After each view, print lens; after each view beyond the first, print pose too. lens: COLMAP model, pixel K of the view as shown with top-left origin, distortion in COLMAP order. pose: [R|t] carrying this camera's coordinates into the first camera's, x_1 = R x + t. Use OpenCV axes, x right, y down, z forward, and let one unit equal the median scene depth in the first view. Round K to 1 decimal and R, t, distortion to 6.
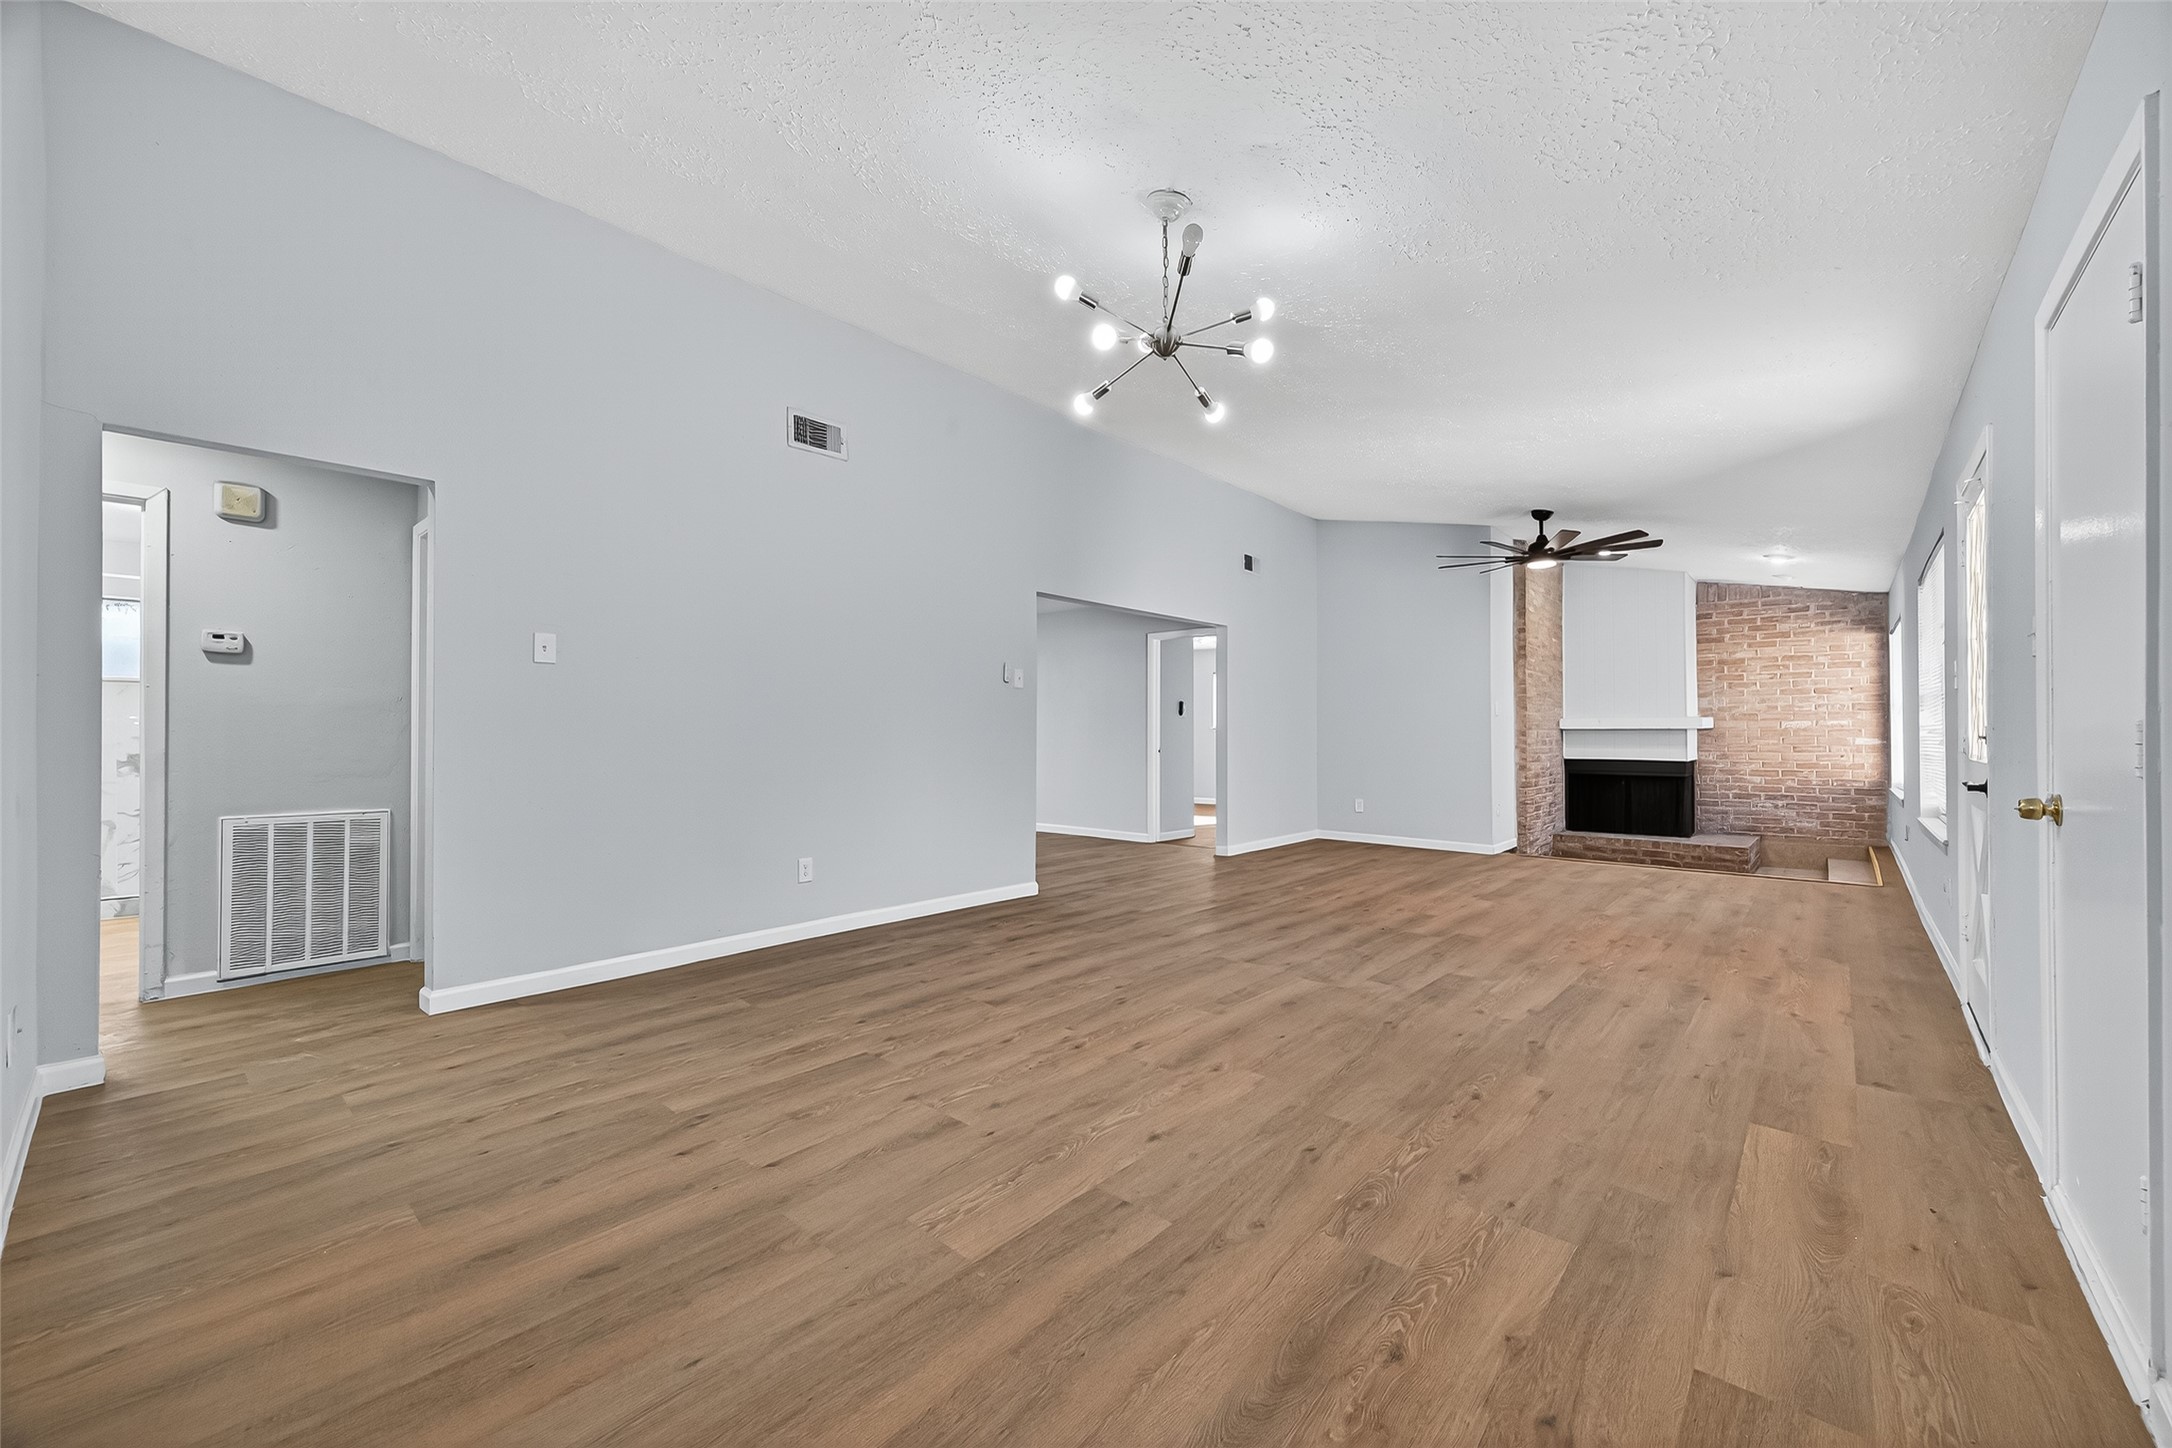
lens RADIAL K [[845.1, 0, 1089.6], [0, 845.1, 729.4], [0, 0, 1]] dist [0.006974, -0.001909]
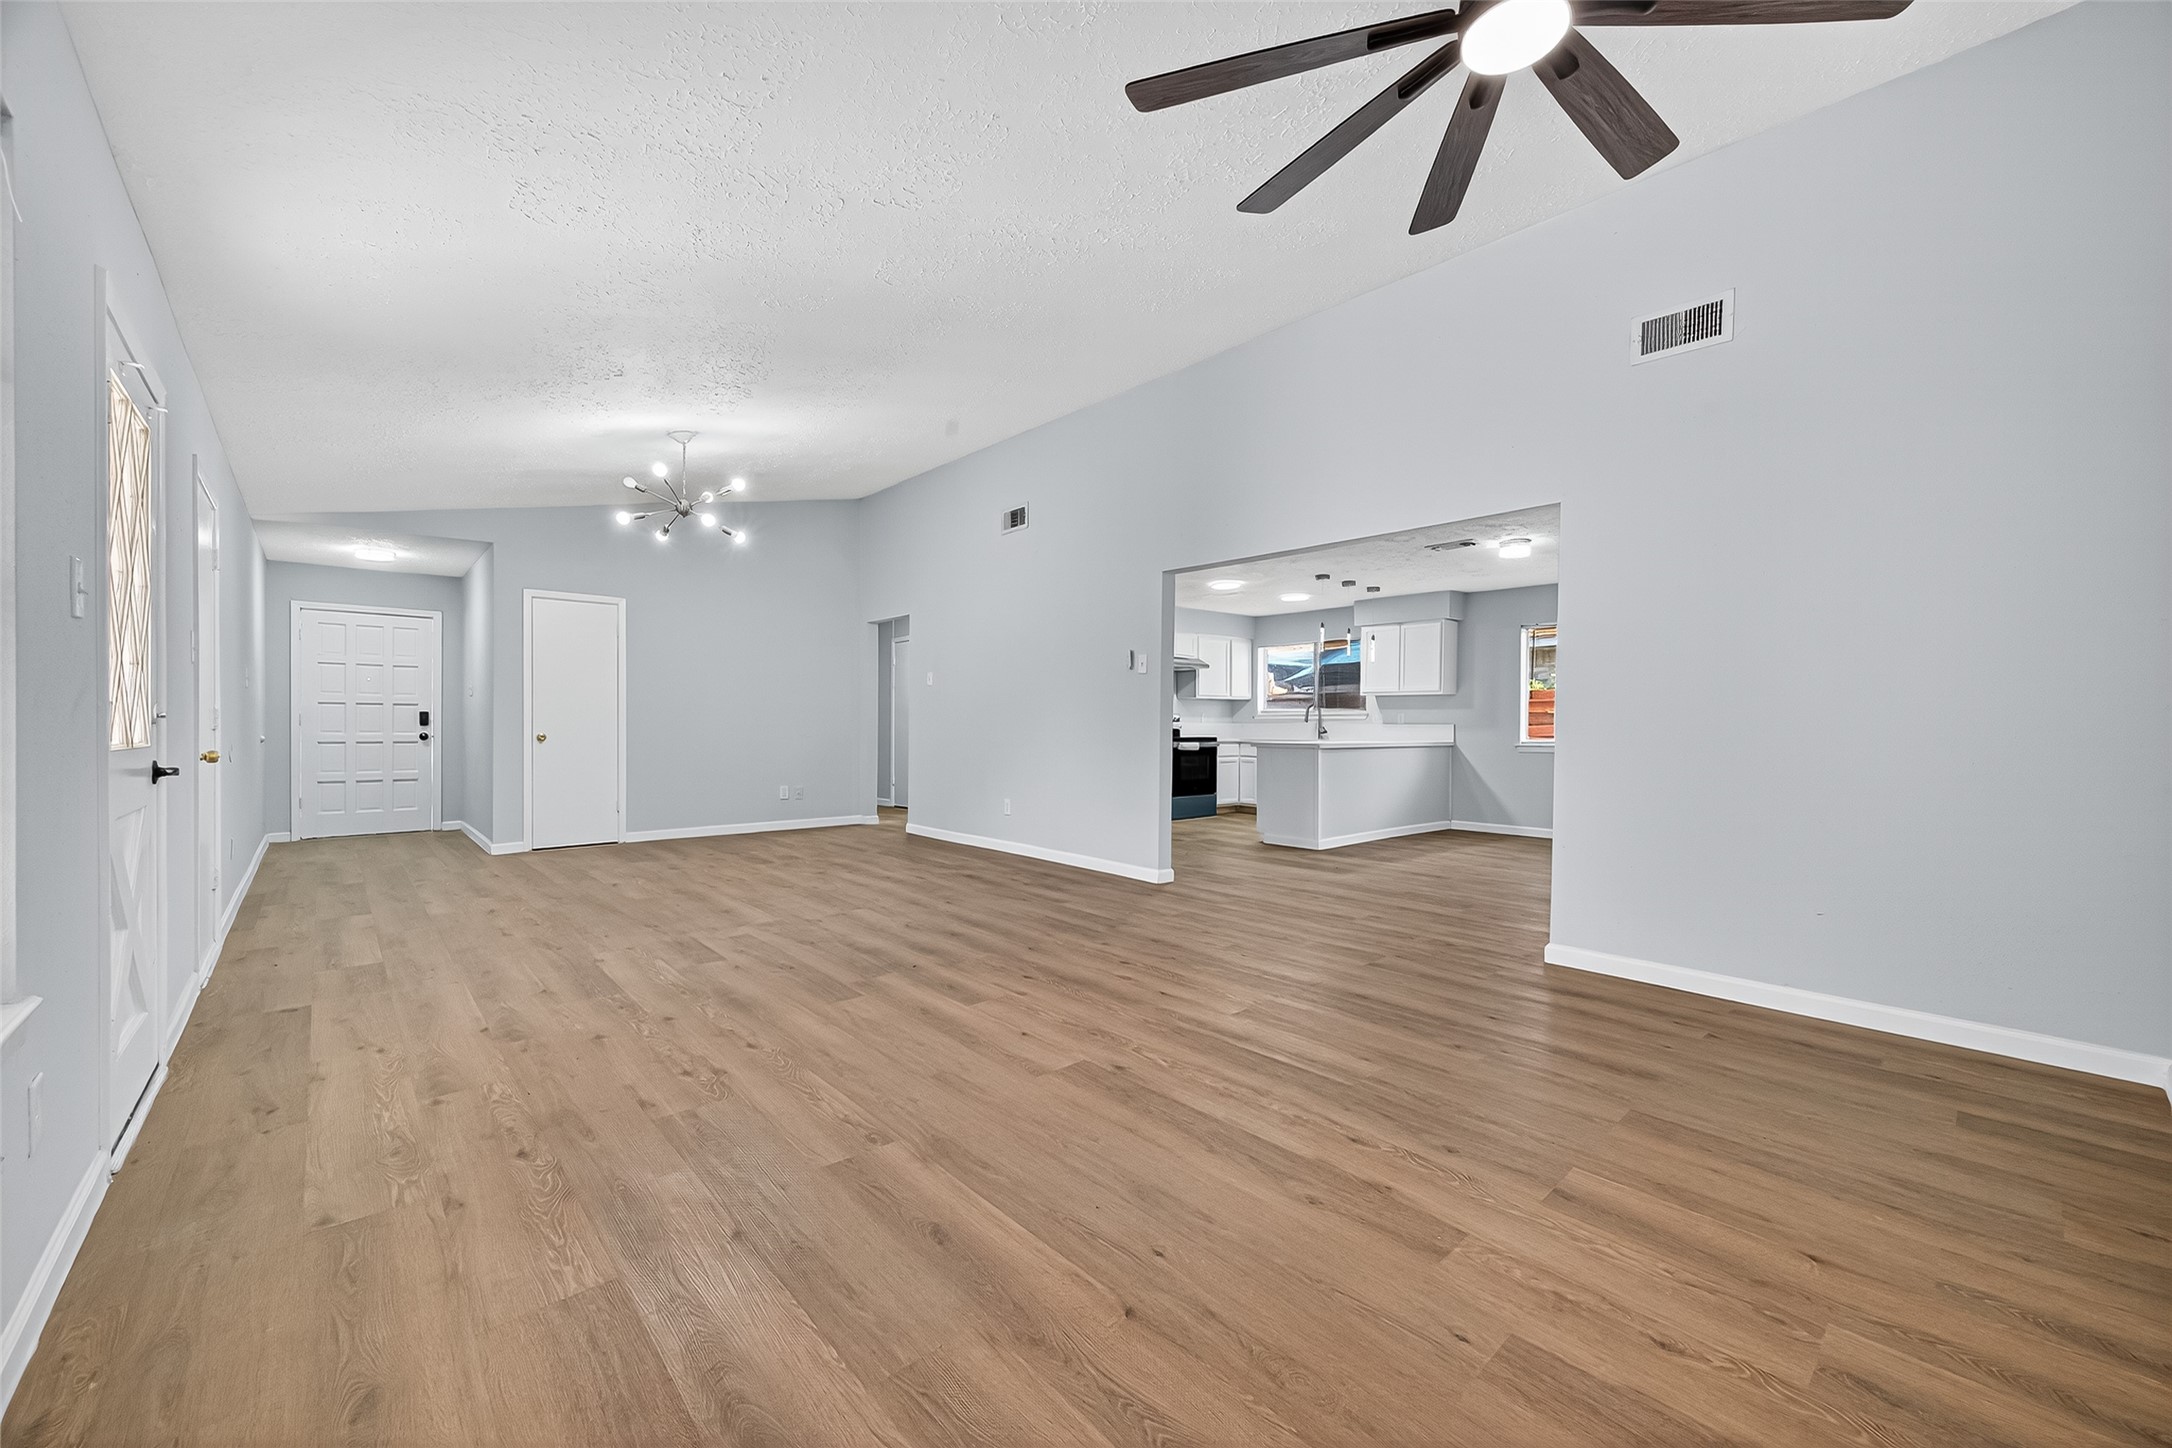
lens RADIAL K [[845.1, 0, 1089.7], [0, 845.1, 721.6], [0, 0, 1]] dist [0.006974, -0.001909]
pose [[-0.113853, 0.001182, -0.993497, 0.797716], [0.001171, 0.999999, 0.001056, 0.007016], [0.993497, -0.001044, -0.113854, 0.903345]]
